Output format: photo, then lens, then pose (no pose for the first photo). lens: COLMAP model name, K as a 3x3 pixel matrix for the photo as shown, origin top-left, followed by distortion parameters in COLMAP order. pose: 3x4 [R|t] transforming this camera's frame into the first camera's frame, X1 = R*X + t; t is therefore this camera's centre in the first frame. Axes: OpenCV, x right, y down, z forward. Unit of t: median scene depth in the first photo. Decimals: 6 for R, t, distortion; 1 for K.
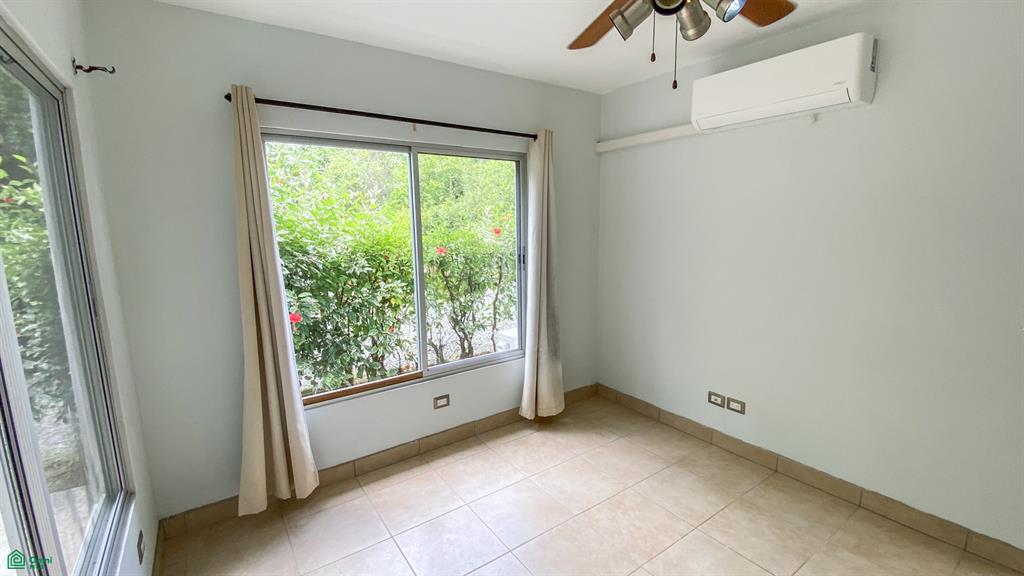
lens RADIAL K [[441.8, 0, 517.5], [0, 441.8, 290.0], [0, 0, 1]] dist [0.050214, -0.041295]
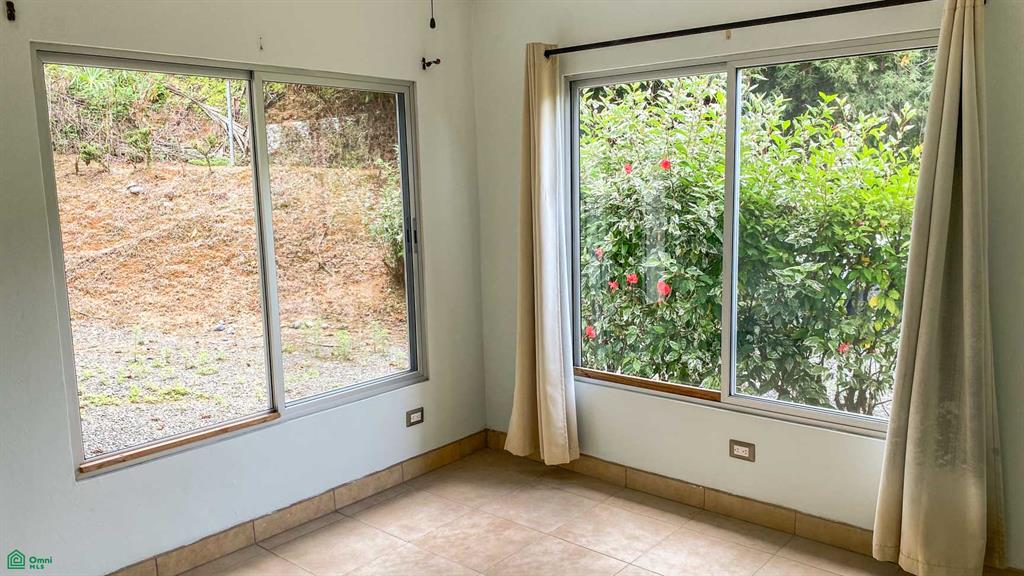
lens RADIAL K [[818.9, 0, 512.0], [0, 818.9, 288.0], [0, 0, 1]] dist [0.024643, -0.000386]
pose [[0.235814, 0.151364, -0.959938, 0.923139], [-0.134304, 0.983393, 0.122070, -0.087381], [0.962473, 0.100138, 0.252227, 0.377006]]
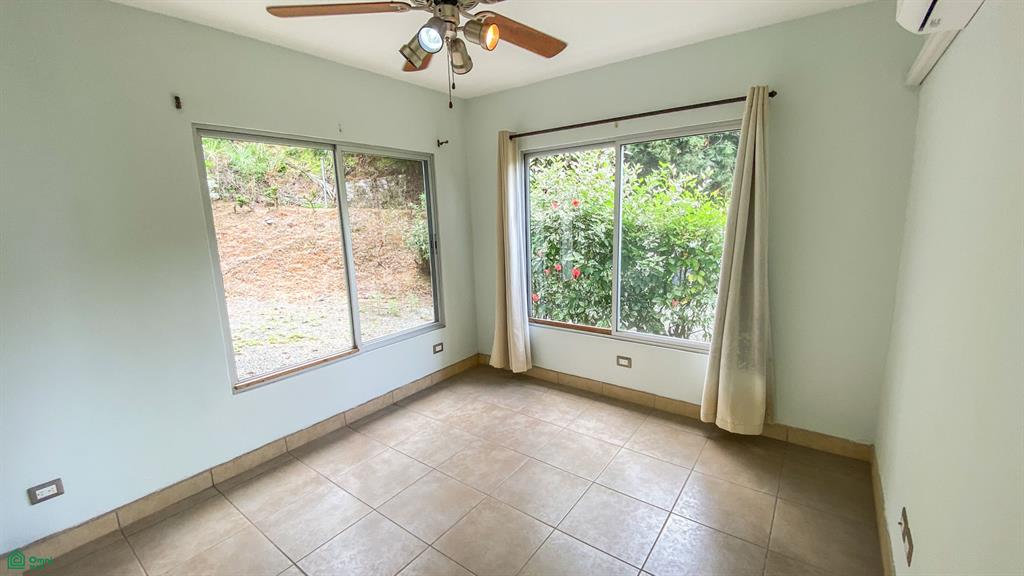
lens RADIAL K [[441.8, 0, 517.5], [0, 441.8, 290.0], [0, 0, 1]] dist [0.050214, -0.041295]
pose [[0.306894, 0.180627, -0.934446, 0.847079], [-0.125706, 0.980917, 0.148325, -0.073177], [0.943406, 0.071945, 0.323744, 0.374749]]
